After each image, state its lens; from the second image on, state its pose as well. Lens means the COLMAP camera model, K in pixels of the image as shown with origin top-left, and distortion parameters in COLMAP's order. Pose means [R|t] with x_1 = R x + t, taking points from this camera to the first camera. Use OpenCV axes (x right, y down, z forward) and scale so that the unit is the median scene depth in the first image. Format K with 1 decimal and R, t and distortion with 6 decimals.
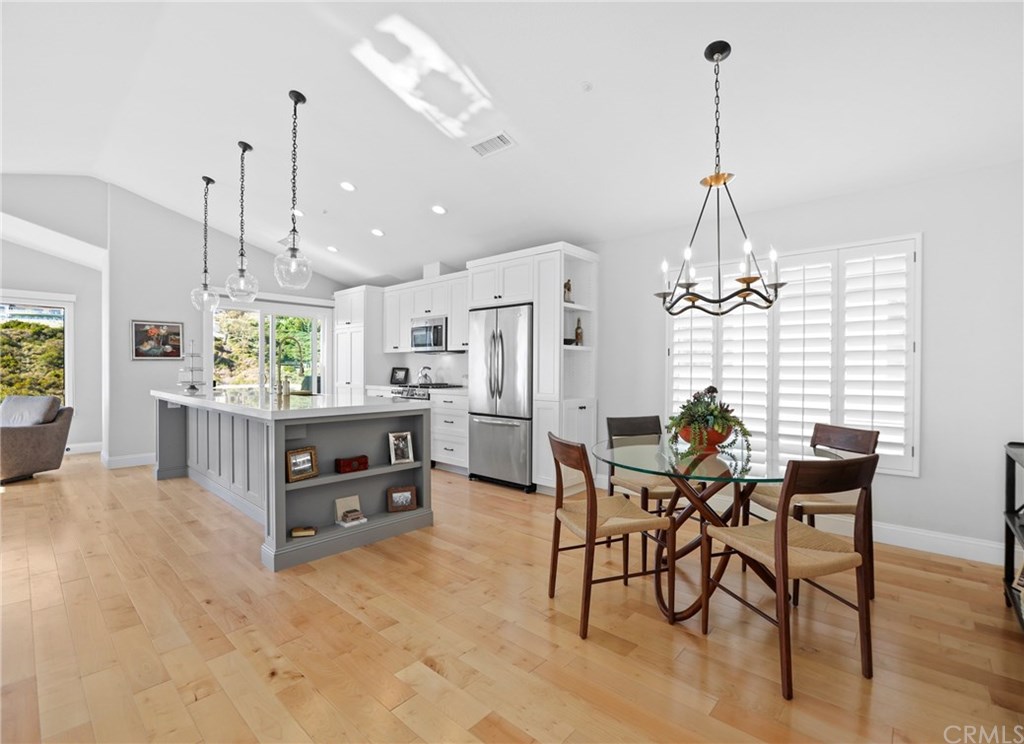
lens RADIAL K [[473.1, 0, 512.0], [0, 473.1, 372.0], [0, 0, 1]] dist [-0.042358, 0.017192]
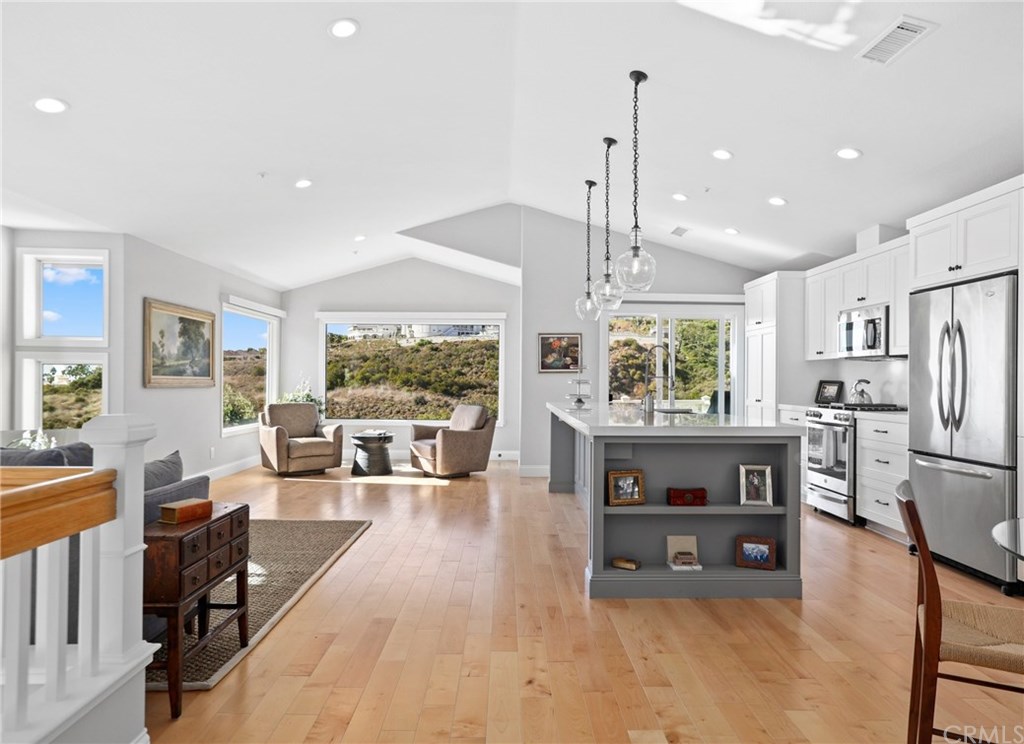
lens RADIAL K [[626.3, 0, 512.0], [0, 626.3, 372.0], [0, 0, 1]] dist [-0.020779, 0.034185]
pose [[0.686683, -0.007906, -0.726914, 0.144041], [-0.008567, 0.999783, -0.018967, -0.000388], [0.726906, 0.019252, 0.686467, 0.008477]]
